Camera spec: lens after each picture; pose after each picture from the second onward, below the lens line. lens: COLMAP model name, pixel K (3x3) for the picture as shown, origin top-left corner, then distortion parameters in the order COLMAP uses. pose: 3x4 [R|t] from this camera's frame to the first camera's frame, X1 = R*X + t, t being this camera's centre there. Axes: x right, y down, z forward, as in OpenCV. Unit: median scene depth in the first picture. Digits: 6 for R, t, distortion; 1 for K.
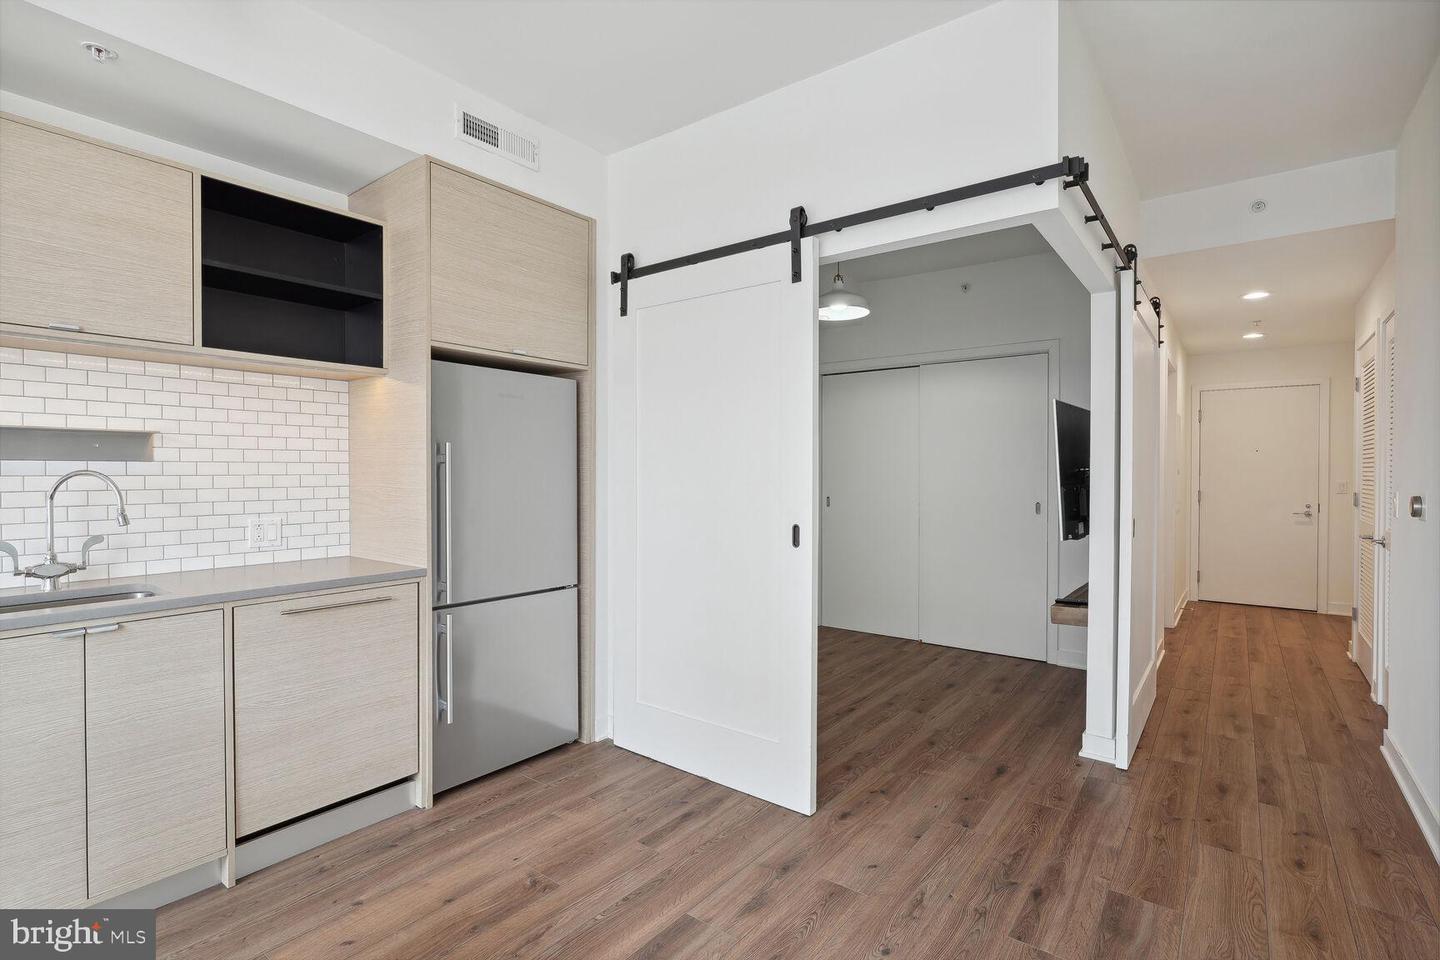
lens RADIAL K [[678.9, 0, 720.0], [0, 678.9, 480.0], [0, 0, 1]] dist [-0.000471, 0.000673]
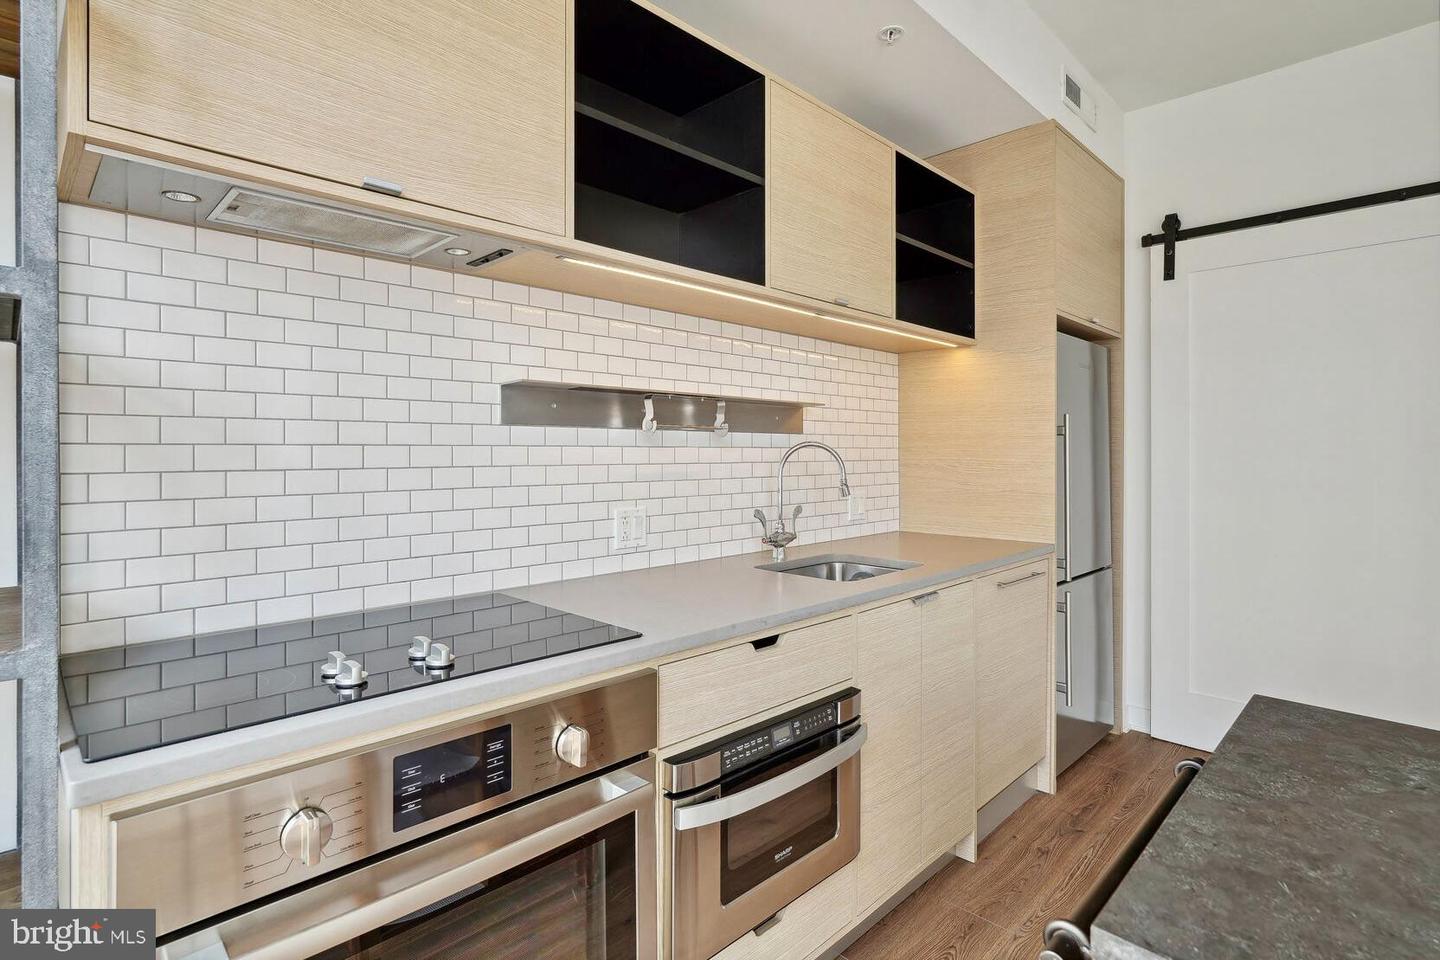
lens RADIAL K [[720.3, 0, 716.5], [0, 720.3, 450.8], [0, 0, 1]] dist [0.001026, 0.000586]
pose [[0.992157, 0.002225, -0.124977, -0.759670], [-0.003728, 0.999923, -0.011797, 0.010101], [0.124941, 0.012170, 0.992089, -0.078656]]
